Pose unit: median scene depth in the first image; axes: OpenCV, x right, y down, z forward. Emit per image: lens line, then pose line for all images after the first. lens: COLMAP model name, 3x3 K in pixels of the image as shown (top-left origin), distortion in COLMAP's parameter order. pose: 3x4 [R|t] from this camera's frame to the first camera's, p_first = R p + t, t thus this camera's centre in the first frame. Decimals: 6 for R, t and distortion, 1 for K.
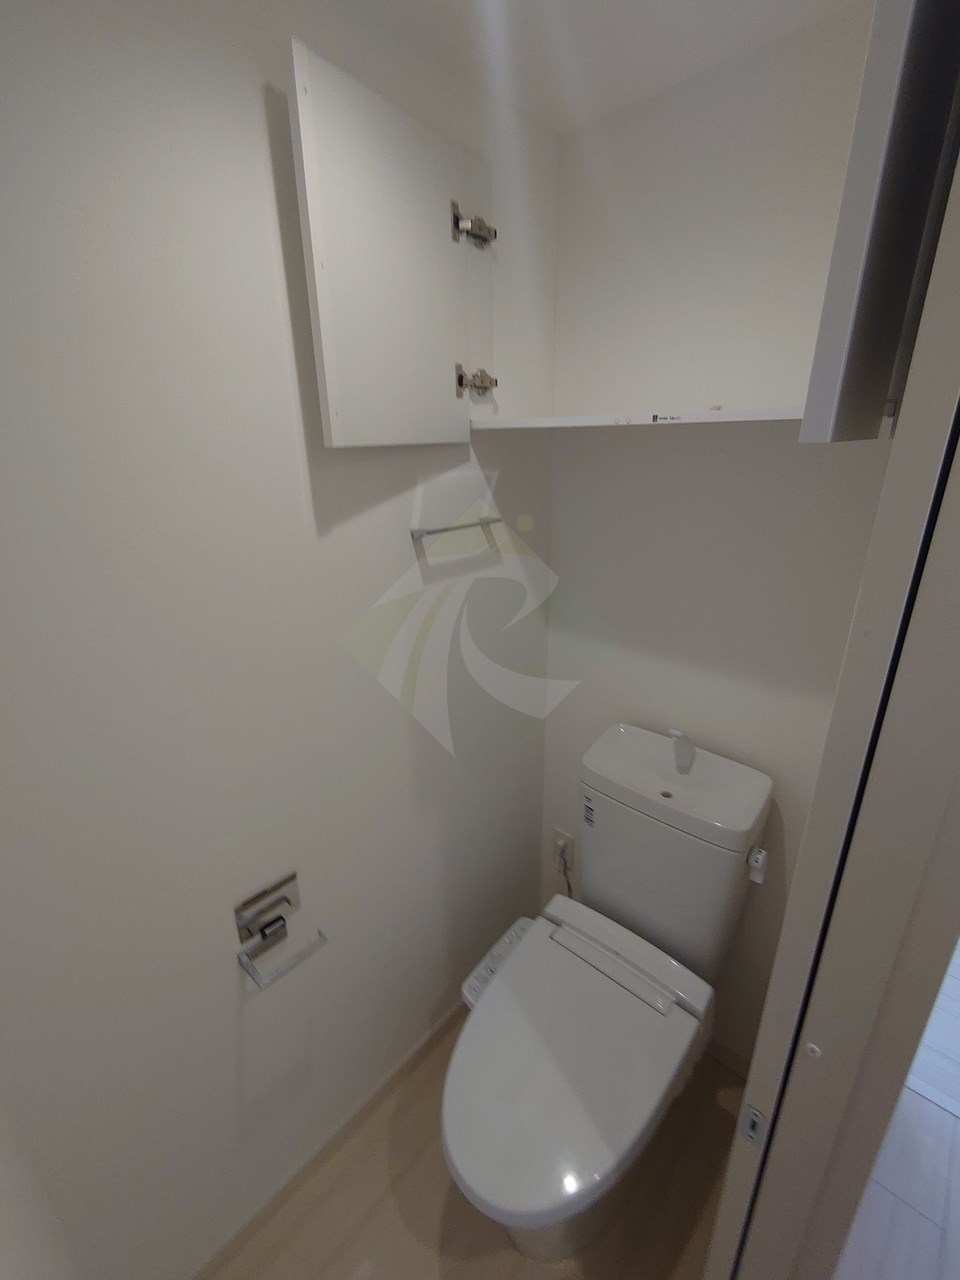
lens RADIAL K [[549.4, 0, 484.5], [0, 549.4, 636.7], [0, 0, 1]] dist [-0.002913, 0.001173]
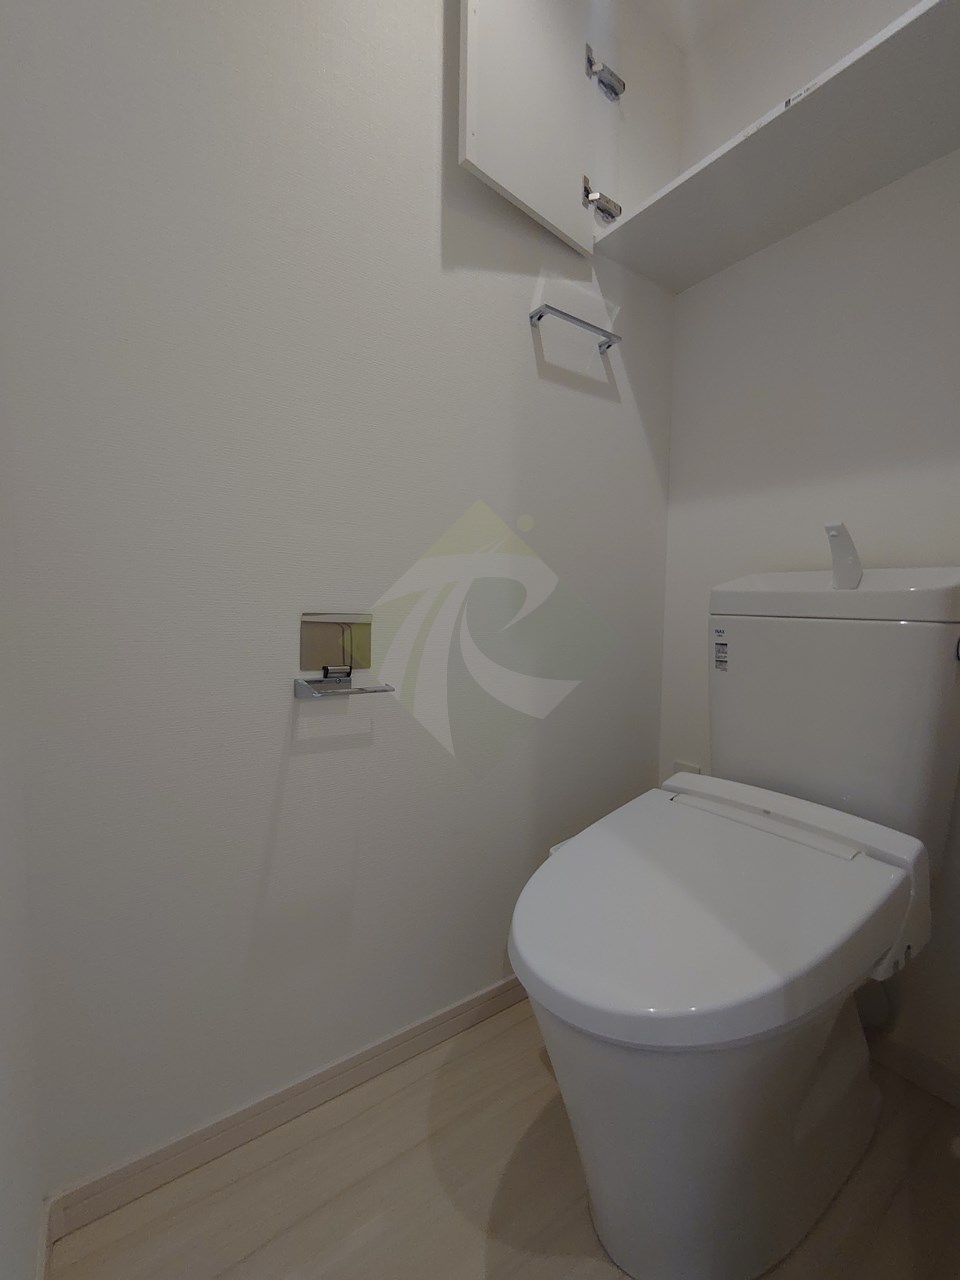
lens RADIAL K [[549.4, 0, 484.5], [0, 549.4, 636.7], [0, 0, 1]] dist [-0.002913, 0.001173]
pose [[0.979283, 0.043474, -0.197775, 0.009136], [-0.097558, 0.957150, -0.272663, 0.611705], [0.177446, 0.286309, 0.941562, 0.189921]]
